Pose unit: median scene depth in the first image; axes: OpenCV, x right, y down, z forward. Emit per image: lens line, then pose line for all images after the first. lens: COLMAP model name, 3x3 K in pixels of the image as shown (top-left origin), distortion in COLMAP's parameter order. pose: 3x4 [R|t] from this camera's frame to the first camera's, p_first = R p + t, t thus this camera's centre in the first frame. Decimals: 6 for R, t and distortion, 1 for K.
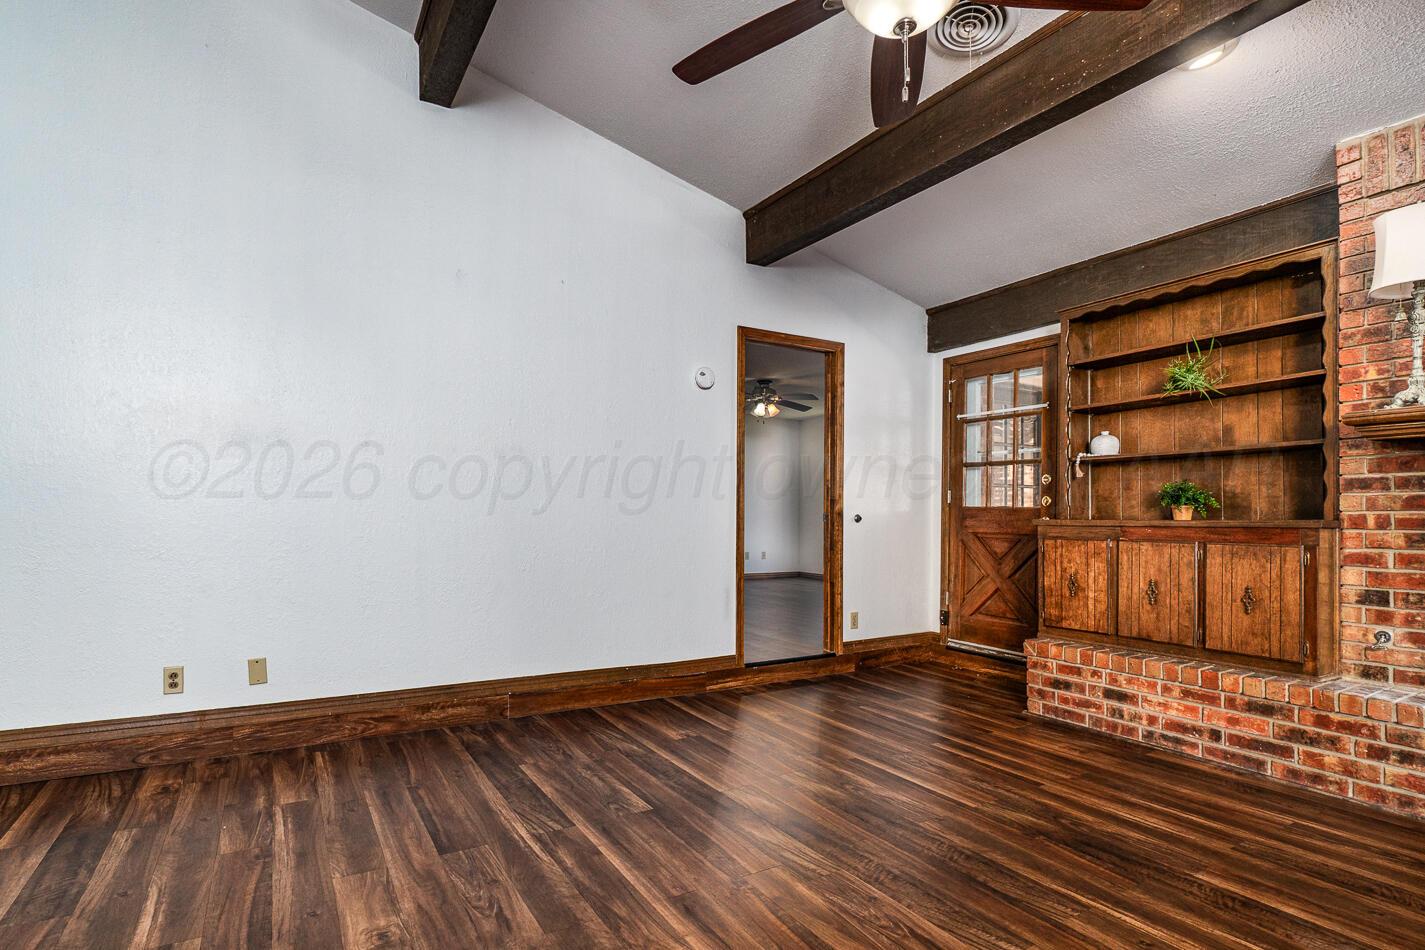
lens RADIAL K [[696.0, 0, 706.3], [0, 696.0, 509.9], [0, 0, 1]] dist [0.000535, 0.001294]
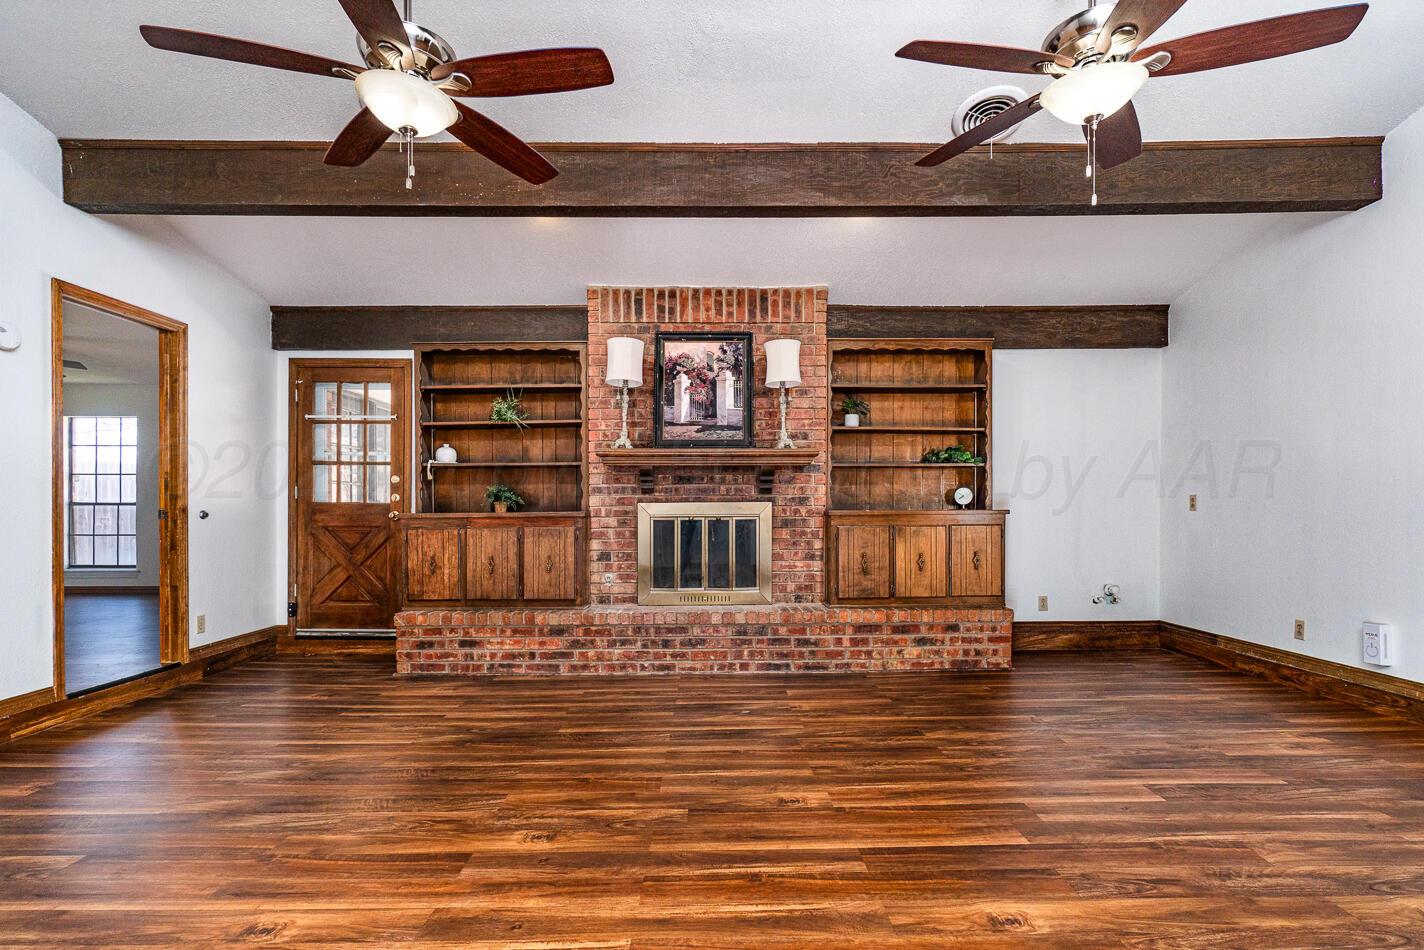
lens RADIAL K [[695.5, 0, 705.8], [0, 695.5, 509.9], [0, 0, 1]] dist [0.000535, 0.001294]
pose [[0.510000, -0.009281, 0.860125, -0.311738], [-0.000920, 0.999935, 0.011336, -0.007163], [-0.860174, -0.006573, 0.509958, -0.072751]]
